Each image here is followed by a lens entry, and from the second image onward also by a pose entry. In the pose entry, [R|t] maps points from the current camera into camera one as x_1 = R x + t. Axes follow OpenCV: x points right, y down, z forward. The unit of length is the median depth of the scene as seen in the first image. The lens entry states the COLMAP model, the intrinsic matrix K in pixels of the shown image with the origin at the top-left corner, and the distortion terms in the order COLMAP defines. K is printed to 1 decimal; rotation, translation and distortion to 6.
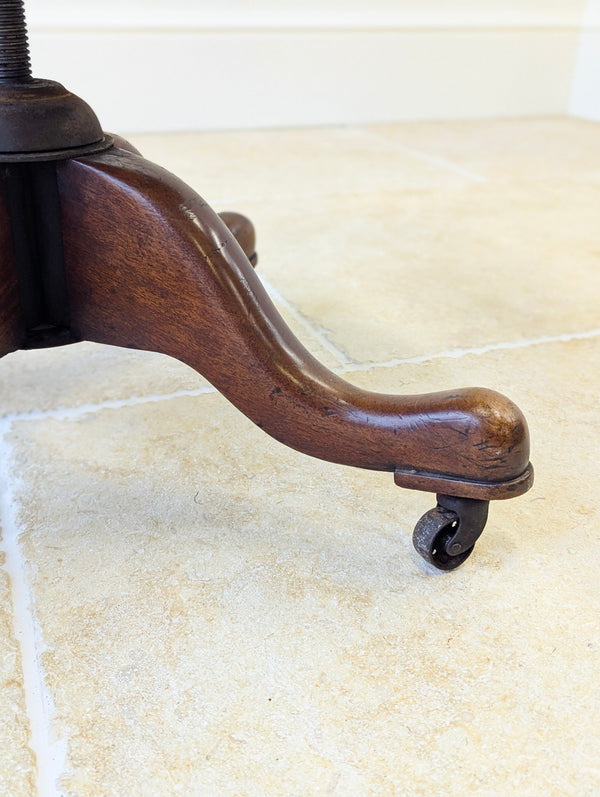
lens RADIAL K [[855.5, 0, 296.3], [0, 855.5, 390.1], [0, 0, 1]] dist [0.028448, -0.032240]
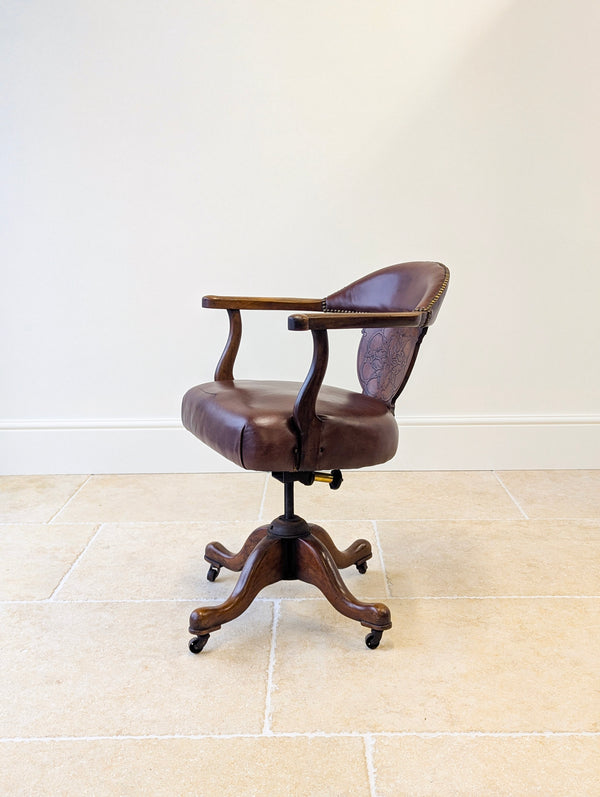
lens RADIAL K [[852.8, 0, 306.2], [0, 852.8, 375.1], [0, 0, 1]] dist [0.016769, -0.023632]
pose [[0.927504, 0.030162, -0.372594, 1.362707], [-0.132606, 0.958465, -0.252508, 0.031597], [0.349502, 0.283611, 0.892980, -3.091690]]
